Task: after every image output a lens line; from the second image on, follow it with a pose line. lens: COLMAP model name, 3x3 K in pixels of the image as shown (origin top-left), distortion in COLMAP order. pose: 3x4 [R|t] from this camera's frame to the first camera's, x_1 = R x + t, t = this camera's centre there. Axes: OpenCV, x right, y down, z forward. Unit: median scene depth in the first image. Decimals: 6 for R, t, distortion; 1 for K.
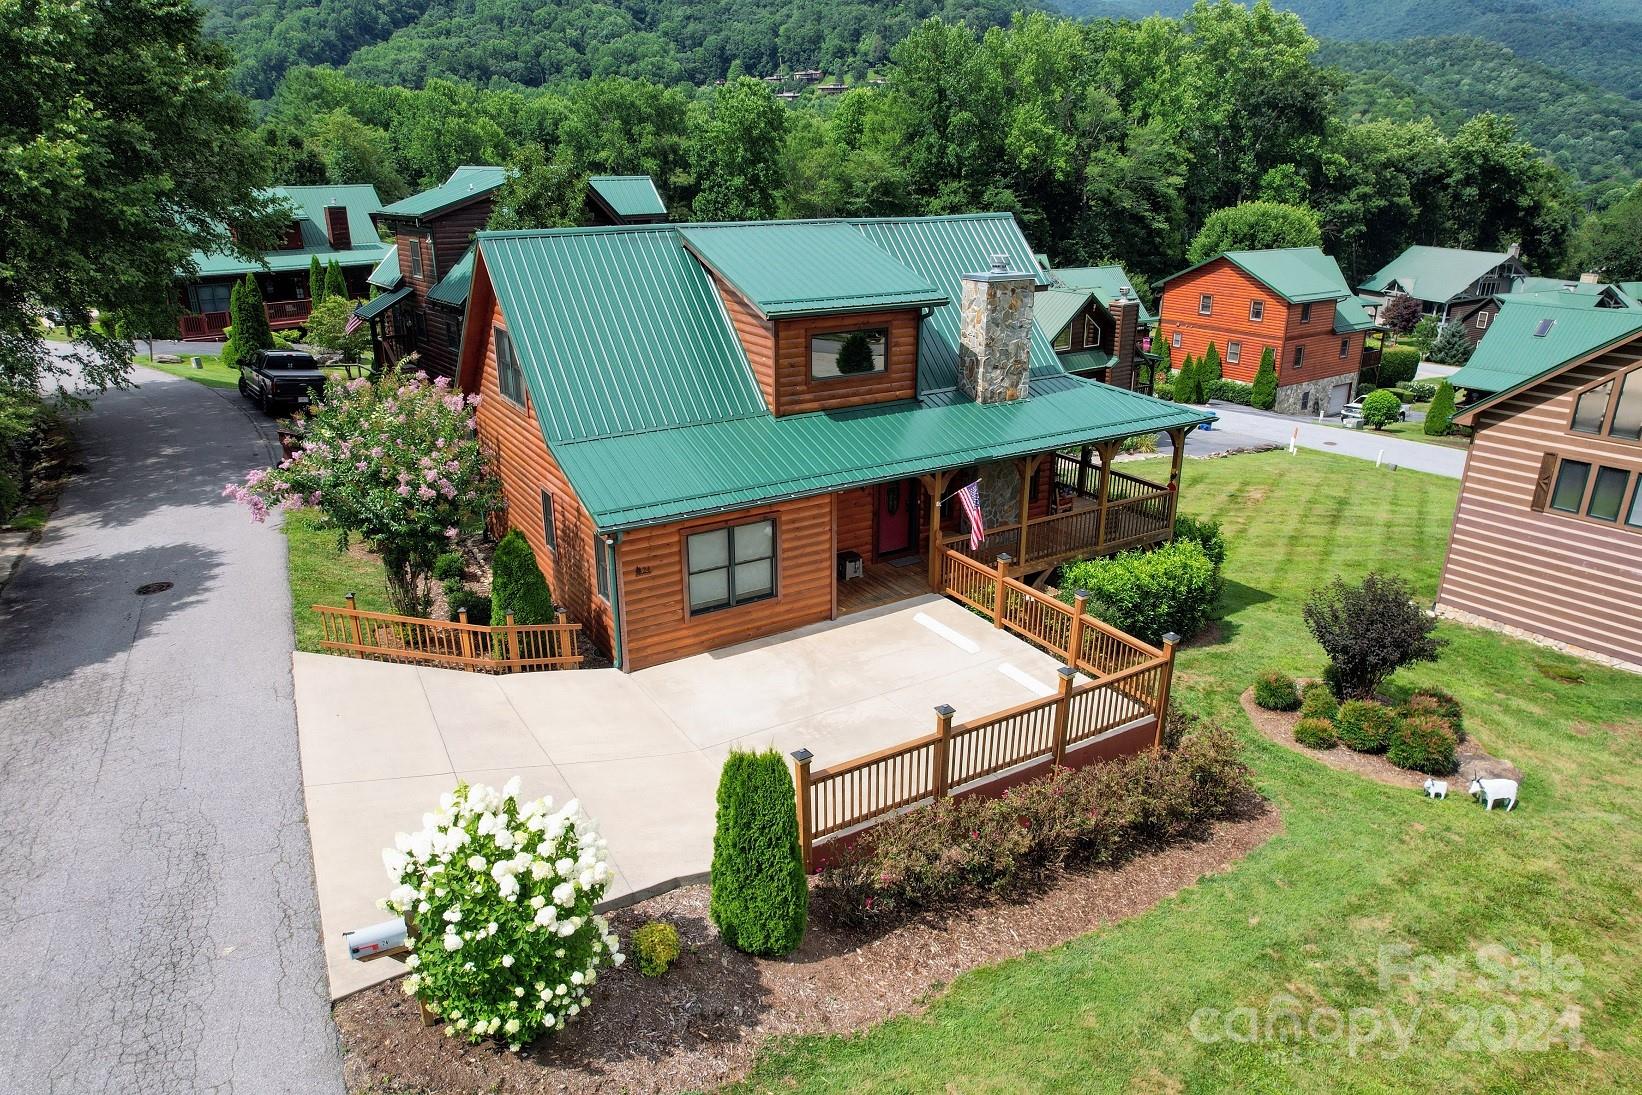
lens RADIAL K [[1034.2, 0, 821.0], [0, 1034.2, 547.5], [0, 0, 1]] dist [-0.086787, 0.074321]
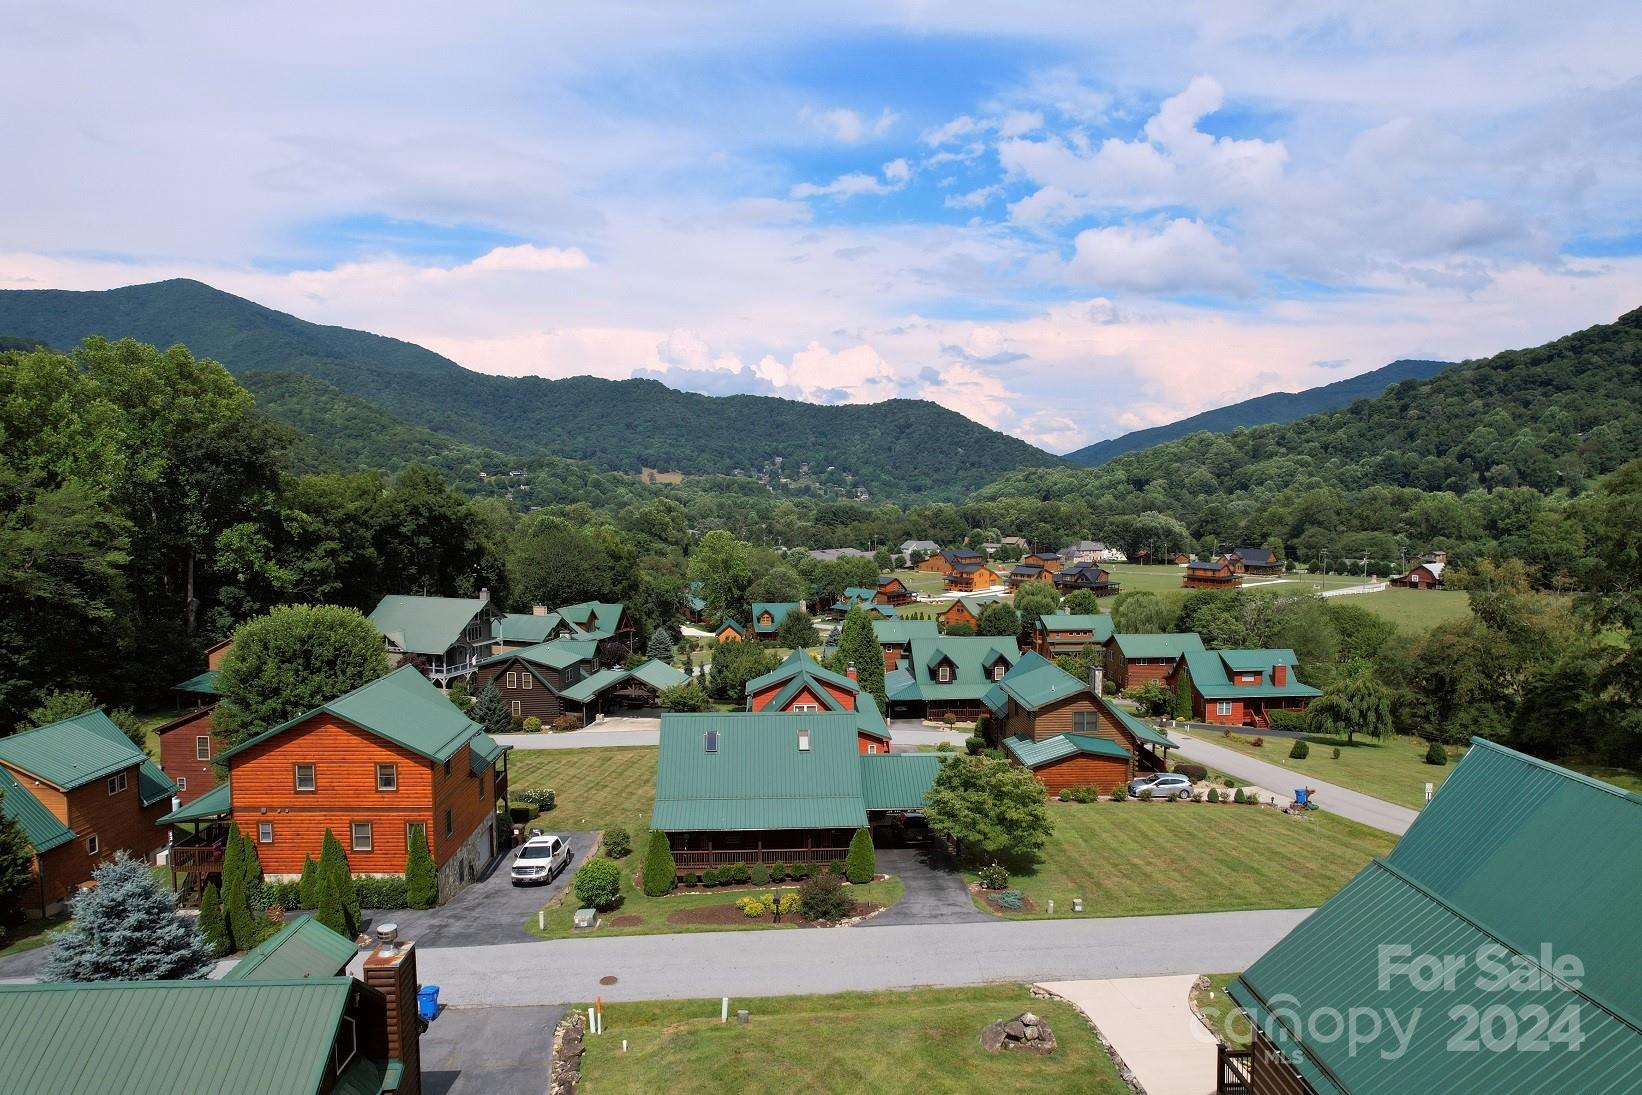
lens RADIAL K [[1034.2, 0, 821.0], [0, 1034.2, 547.5], [0, 0, 1]] dist [-0.086787, 0.074321]
pose [[0.538299, -0.052100, 0.841142, -0.004909], [0.293270, 0.947286, -0.129007, -0.107525], [-0.790081, 0.316126, 0.525202, 0.168316]]
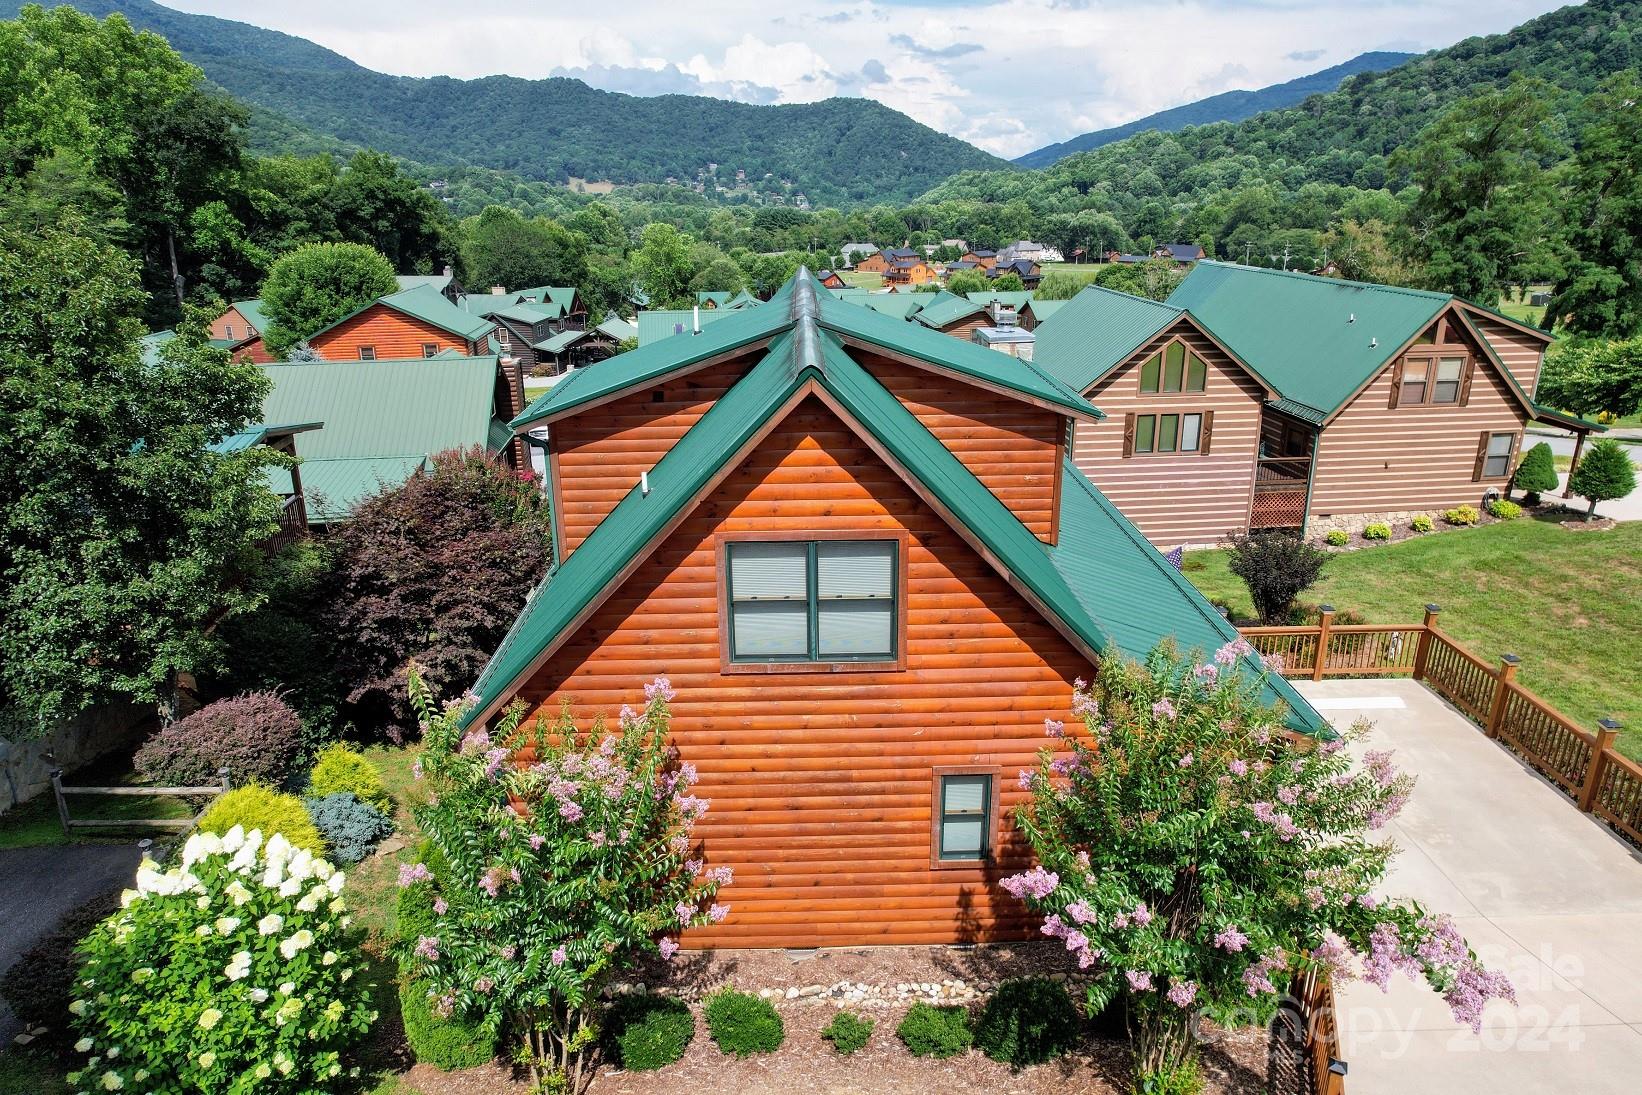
lens RADIAL K [[1034.2, 0, 821.0], [0, 1034.2, 547.5], [0, 0, 1]] dist [-0.086787, 0.074321]
pose [[0.489009, -0.290213, 0.822586, -0.121657], [0.313448, 0.938505, 0.144772, -0.046362], [-0.814015, 0.187043, 0.549903, 0.112891]]
